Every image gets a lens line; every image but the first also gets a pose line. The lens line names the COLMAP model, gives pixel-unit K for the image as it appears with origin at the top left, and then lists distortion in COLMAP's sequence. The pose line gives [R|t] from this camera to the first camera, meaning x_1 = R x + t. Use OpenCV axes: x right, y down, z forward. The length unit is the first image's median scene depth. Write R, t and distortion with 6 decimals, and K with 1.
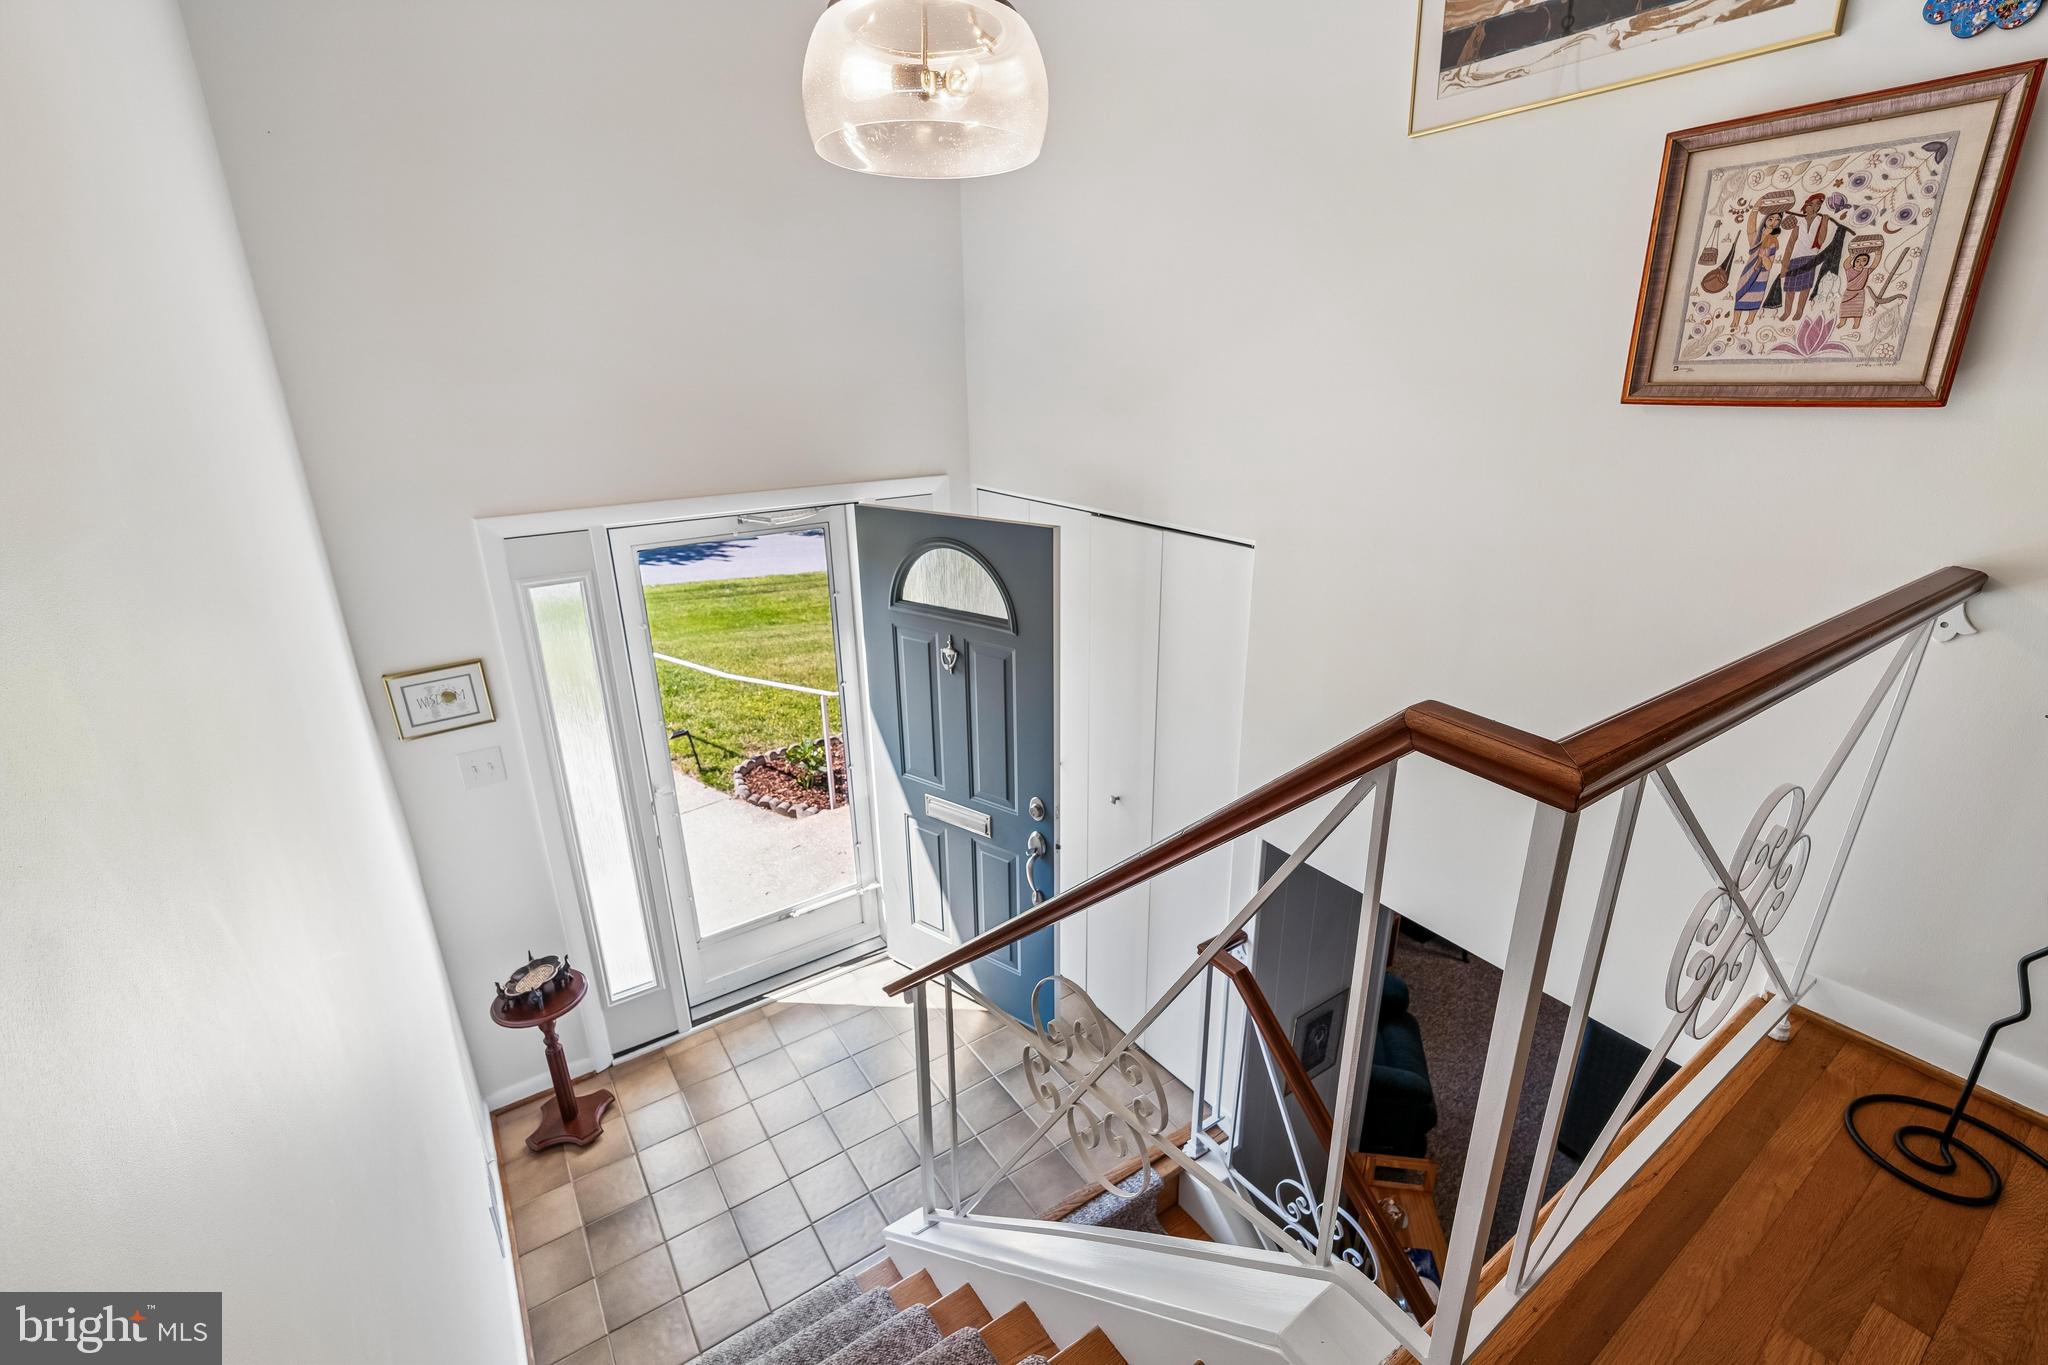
lens RADIAL K [[905.4, 0, 1017.7], [0, 905.4, 679.5], [0, 0, 1]] dist [-0.008340, 0.001101]
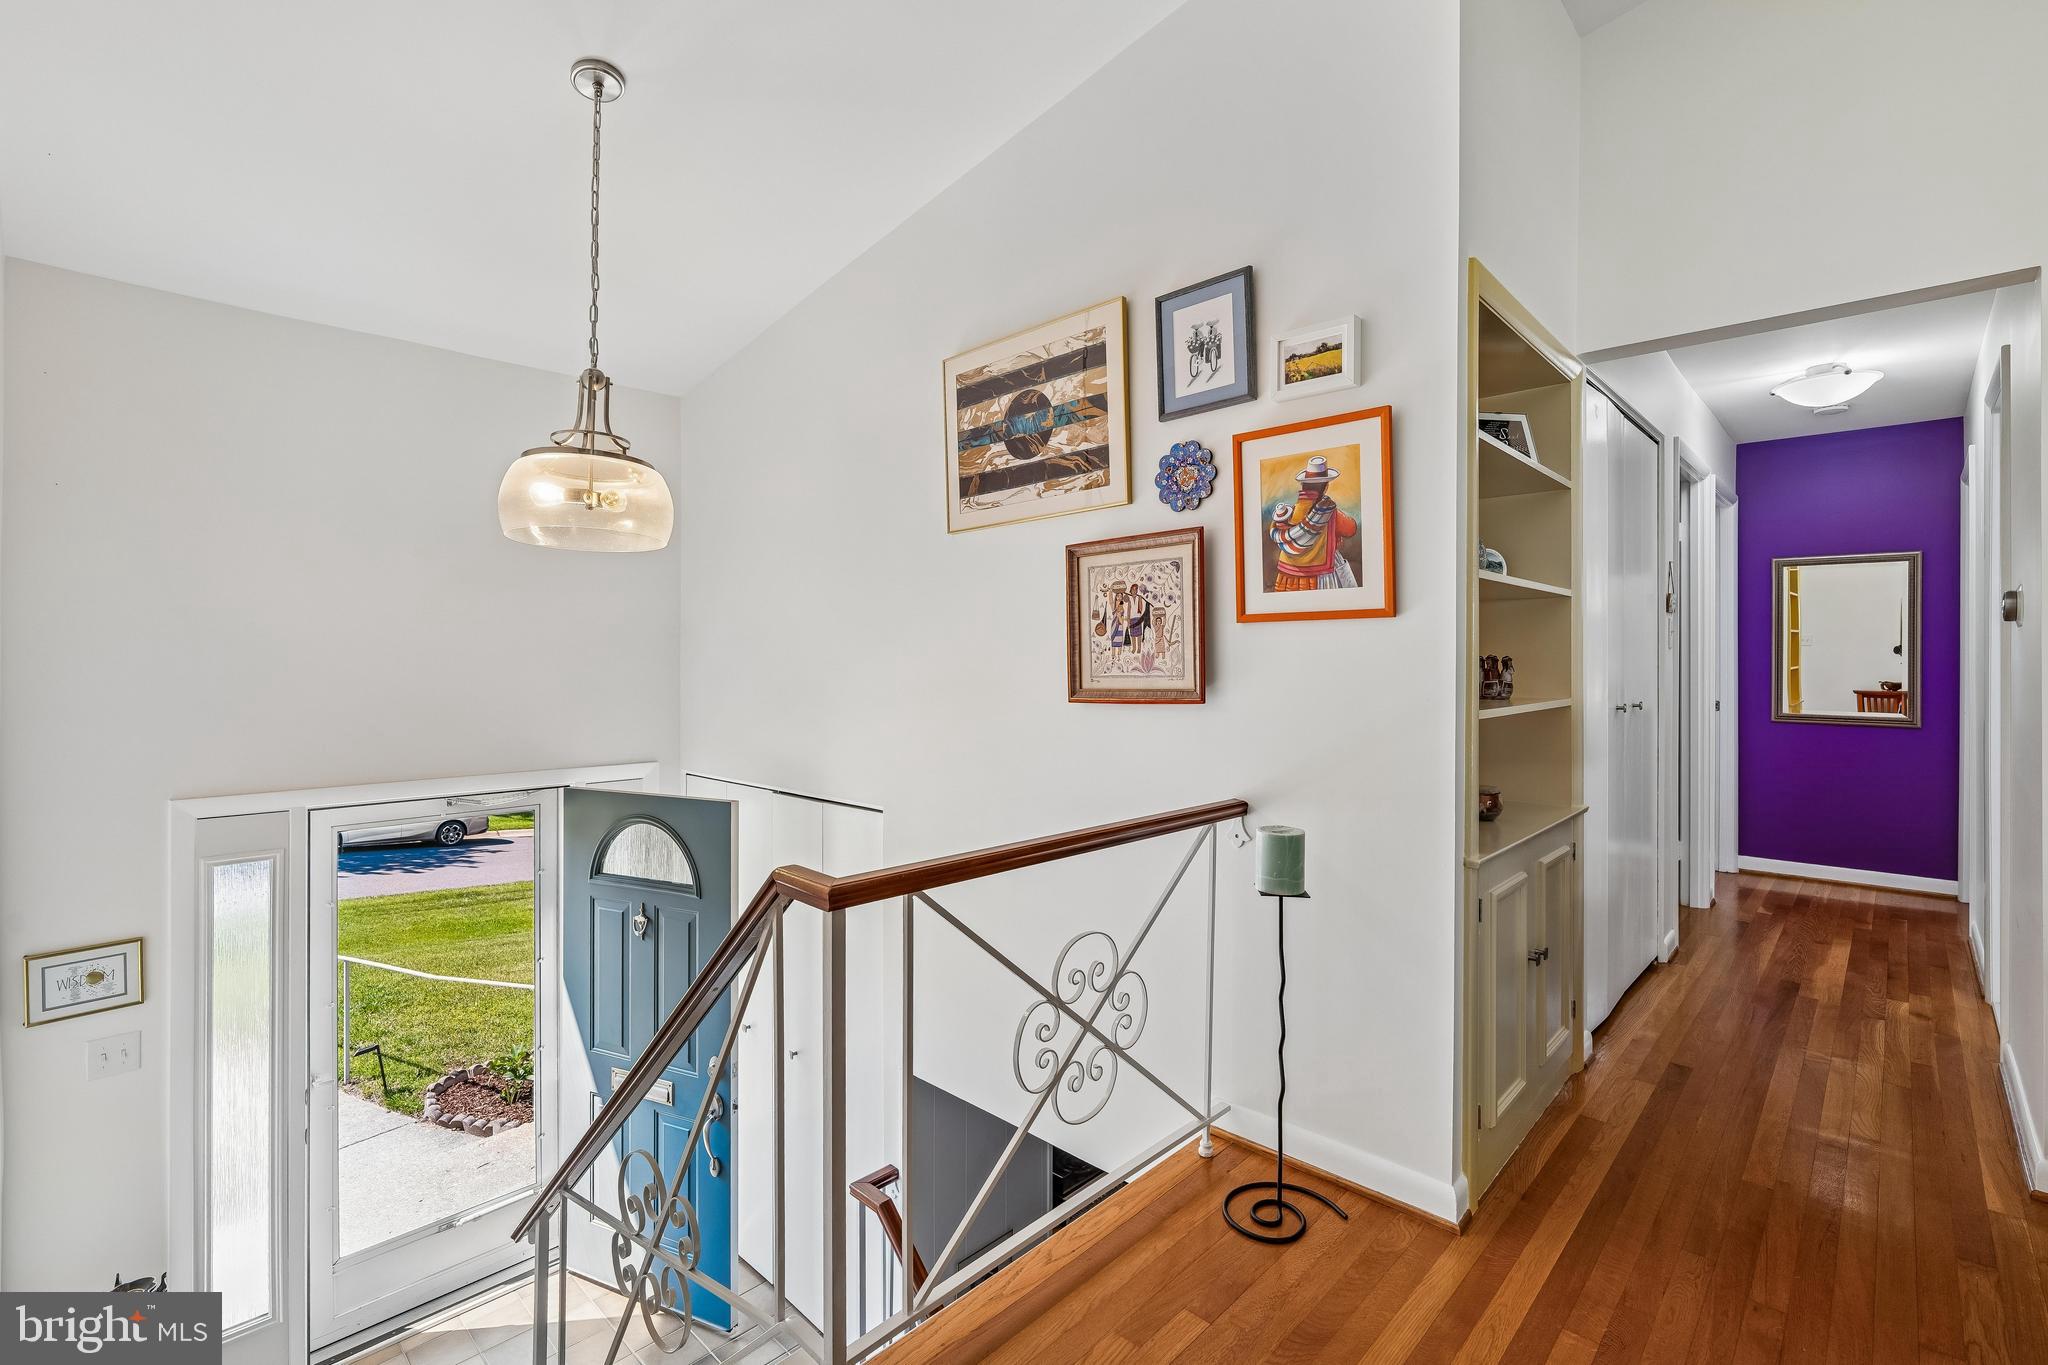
lens RADIAL K [[924.6, 0, 1011.0], [0, 924.6, 650.8], [0, 0, 1]] dist [-0.004622, 0.001057]
pose [[0.979553, 0.015632, 0.200578, 0.155738], [0.054836, 0.938486, -0.340936, 0.082321], [-0.193569, 0.344964, 0.918439, -0.262487]]
